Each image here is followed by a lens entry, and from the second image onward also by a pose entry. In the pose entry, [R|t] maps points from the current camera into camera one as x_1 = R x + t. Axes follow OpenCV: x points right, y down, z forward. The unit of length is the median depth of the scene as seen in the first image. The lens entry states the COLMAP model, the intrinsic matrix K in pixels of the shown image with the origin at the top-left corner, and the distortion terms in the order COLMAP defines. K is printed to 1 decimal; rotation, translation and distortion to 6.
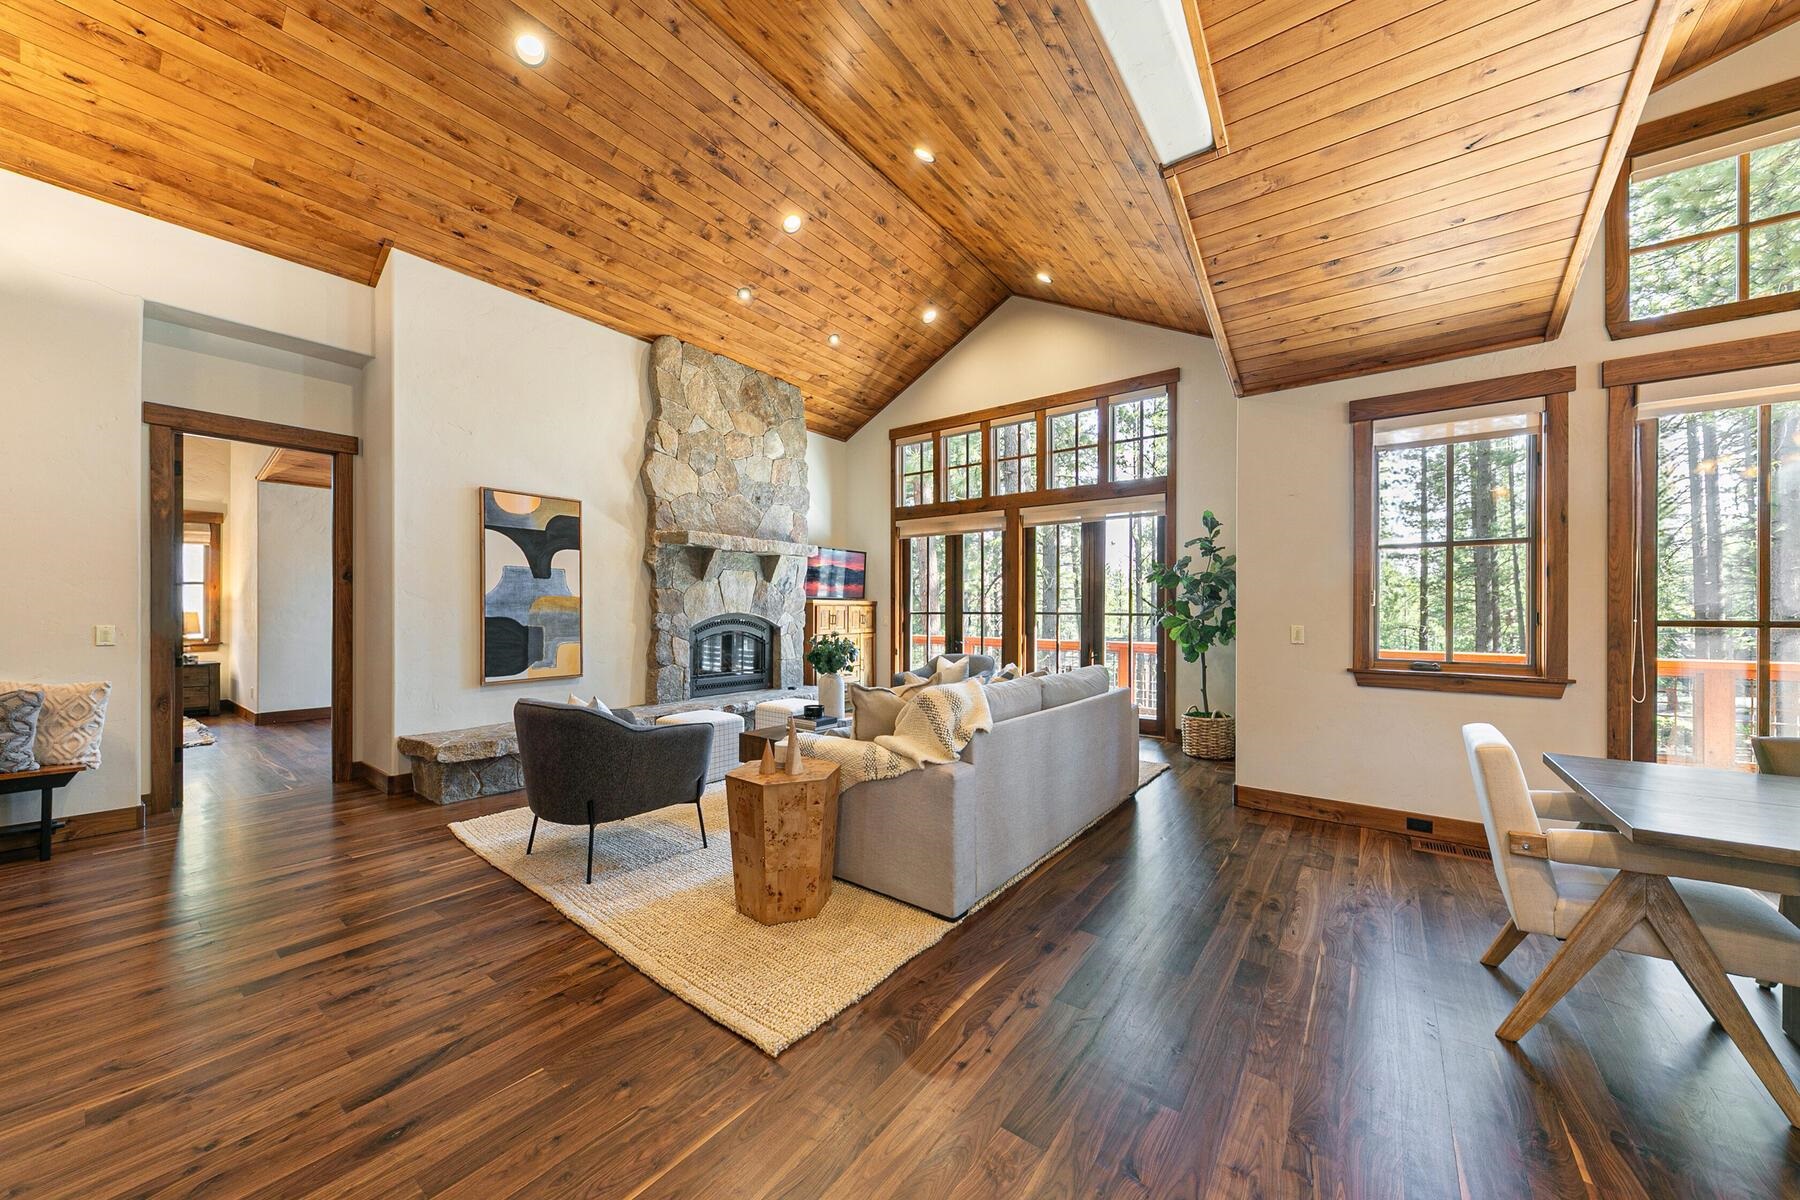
lens RADIAL K [[625.7, 0, 906.5], [0, 625.7, 607.4], [0, 0, 1]] dist [0.000628, -0.000146]
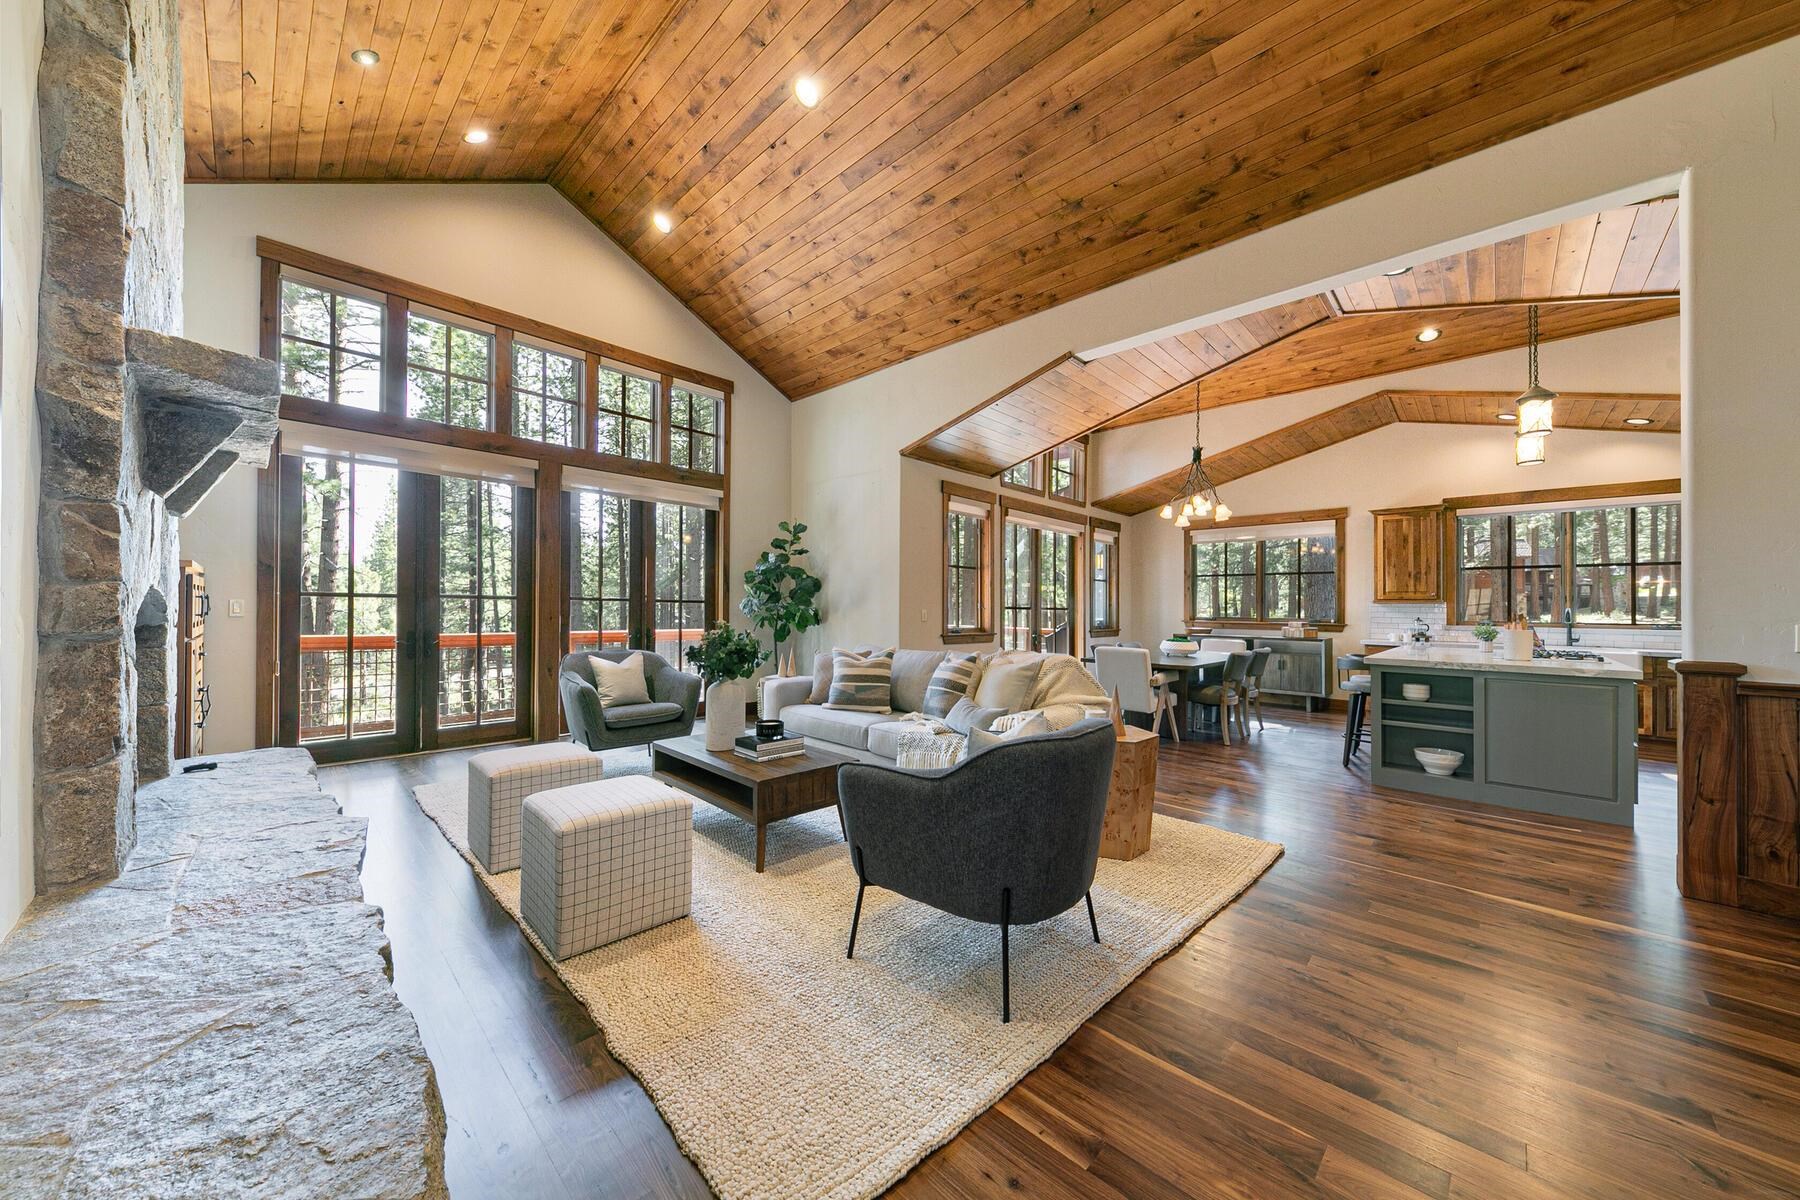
lens RADIAL K [[625.7, 0, 902.8], [0, 625.7, 603.2], [0, 0, 1]] dist [0.000628, -0.000146]
pose [[0.122384, -0.000051, 0.992483, -0.553069], [-0.021279, 0.999770, 0.002676, 0.004119], [-0.992255, -0.021446, 0.122354, 0.481373]]
